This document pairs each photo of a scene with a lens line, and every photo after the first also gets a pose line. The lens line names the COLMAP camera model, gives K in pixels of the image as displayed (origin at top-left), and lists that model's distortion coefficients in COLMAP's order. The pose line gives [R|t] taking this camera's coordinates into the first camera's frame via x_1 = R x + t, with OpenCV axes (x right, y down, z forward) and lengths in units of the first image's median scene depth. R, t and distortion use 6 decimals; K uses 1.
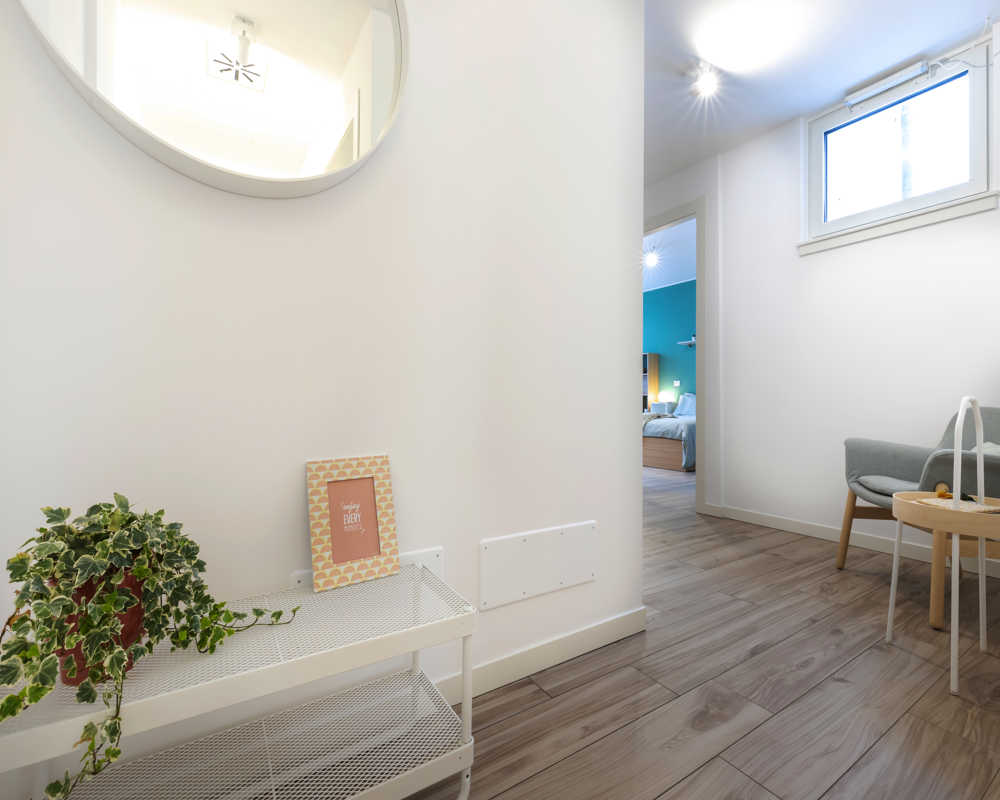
lens RADIAL K [[452.5, 0, 503.1], [0, 452.5, 399.6], [0, 0, 1]] dist [0.006314, -0.000069]
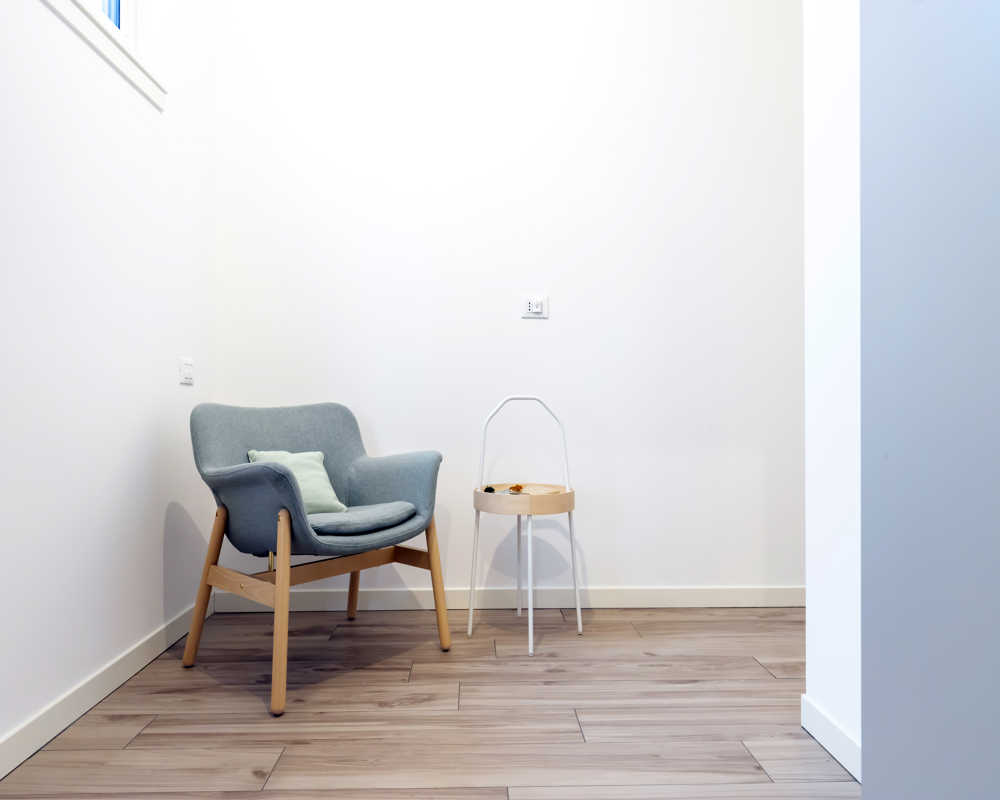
lens RADIAL K [[678.7, 0, 500.0], [0, 678.7, 400.0], [0, 0, 1]] dist [-0.001841, -0.000460]
pose [[-0.856790, -0.004583, 0.515646, 0.166865], [-0.013376, 0.999822, -0.013340, 0.025588], [-0.515492, -0.018327, -0.856698, 2.040883]]
